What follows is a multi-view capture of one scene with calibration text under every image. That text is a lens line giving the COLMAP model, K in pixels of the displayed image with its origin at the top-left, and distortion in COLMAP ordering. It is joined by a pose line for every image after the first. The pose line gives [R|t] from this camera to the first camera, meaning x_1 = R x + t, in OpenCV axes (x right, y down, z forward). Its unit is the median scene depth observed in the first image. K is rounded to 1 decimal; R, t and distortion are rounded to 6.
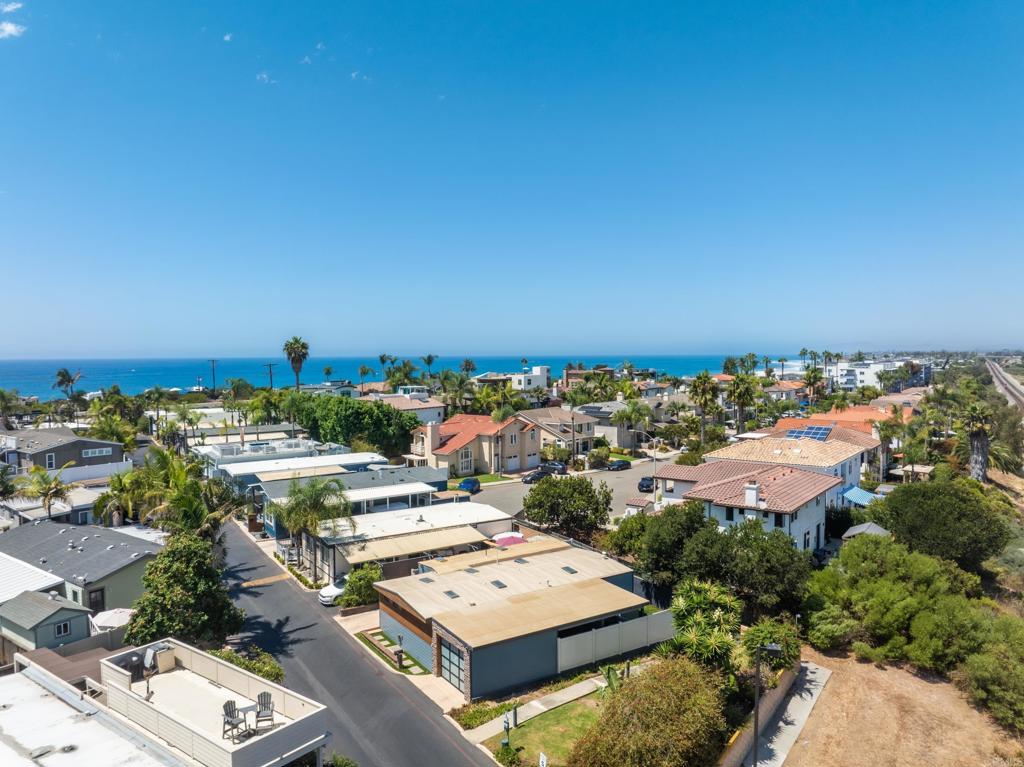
lens RADIAL K [[724.4, 0, 509.5], [0, 724.4, 358.2], [0, 0, 1]] dist [-0.036163, 0.009212]
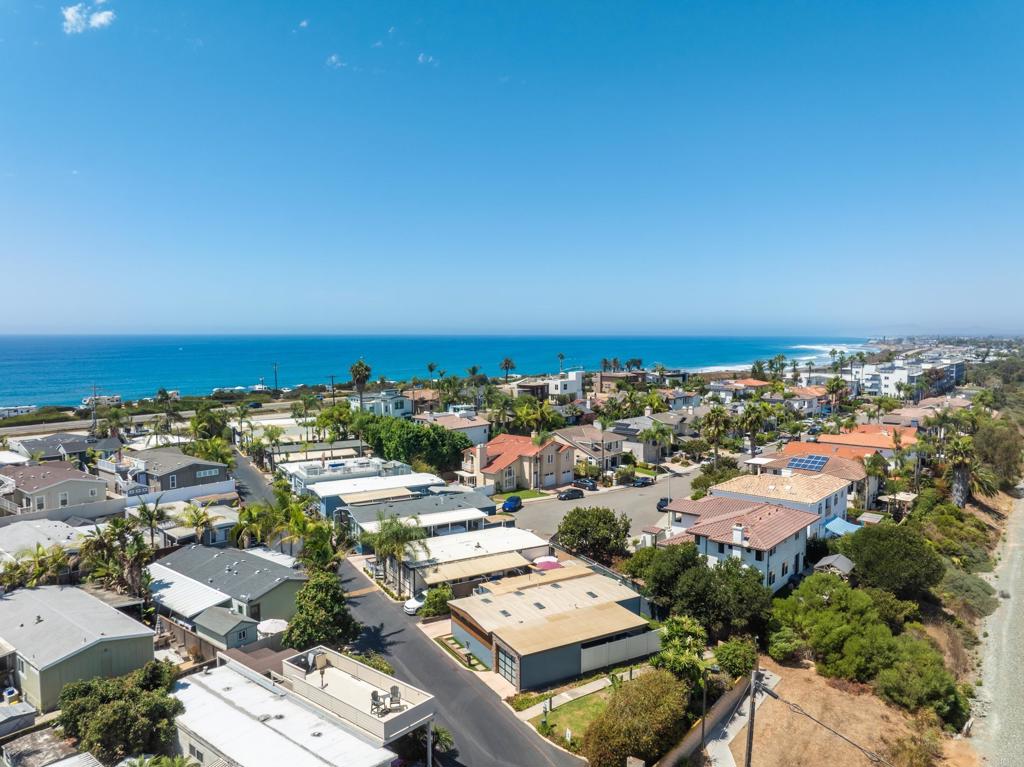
lens RADIAL K [[724.4, 0, 509.5], [0, 724.4, 358.2], [0, 0, 1]] dist [-0.036163, 0.009212]
pose [[0.998658, 0.010320, -0.050746, -0.005731], [-0.008813, 0.999516, 0.029831, -0.162957], [0.051029, -0.029343, 0.998266, -0.293516]]
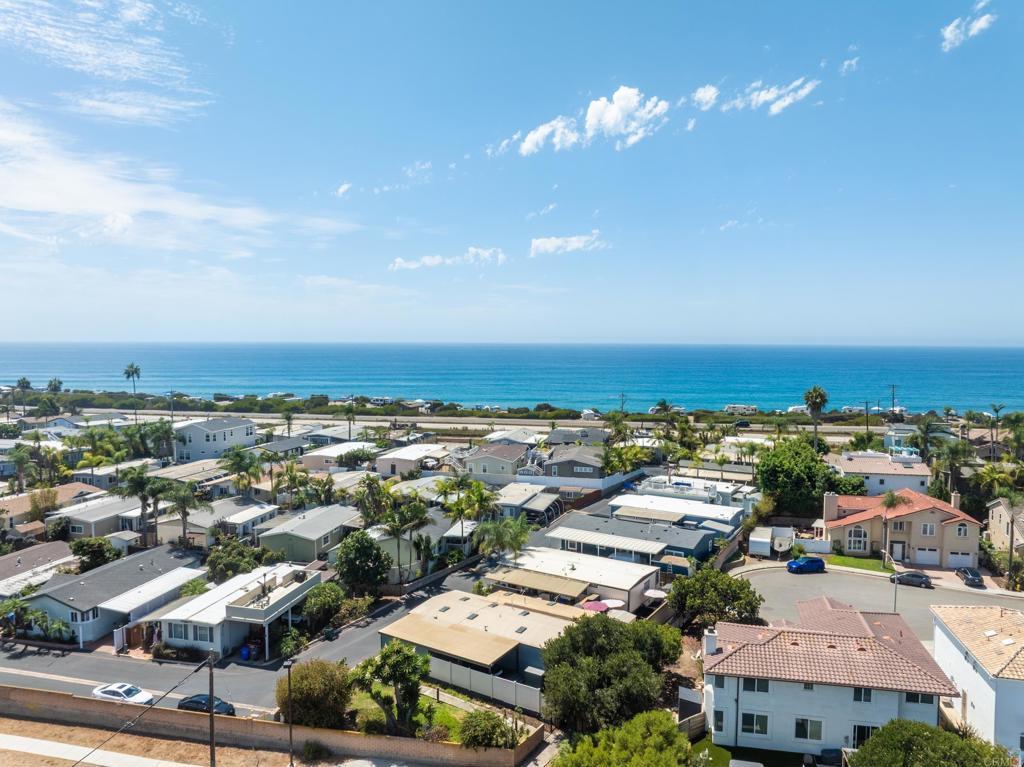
lens RADIAL K [[708.8, 0, 513.6], [0, 708.8, 304.3], [0, 0, 1]] dist [-0.028093, 0.003714]
pose [[0.410342, -0.040654, -0.911025, 1.158744], [-0.011216, 0.998705, -0.049619, -0.221830], [0.911863, 0.030578, 0.409355, 0.380412]]
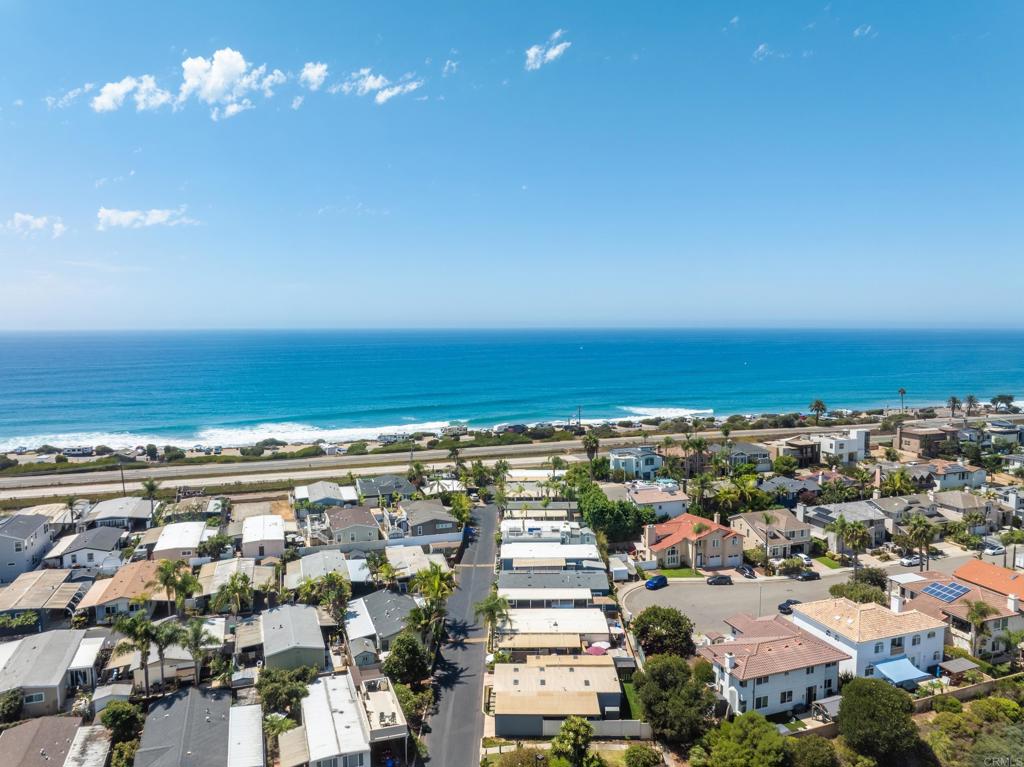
lens RADIAL K [[724.4, 0, 509.5], [0, 724.4, 358.2], [0, 0, 1]] dist [-0.036163, 0.009212]
pose [[0.827593, 0.029347, -0.560560, 0.833749], [-0.004382, 0.998940, 0.045828, -0.561342], [0.561311, -0.035470, 0.826845, -0.553915]]
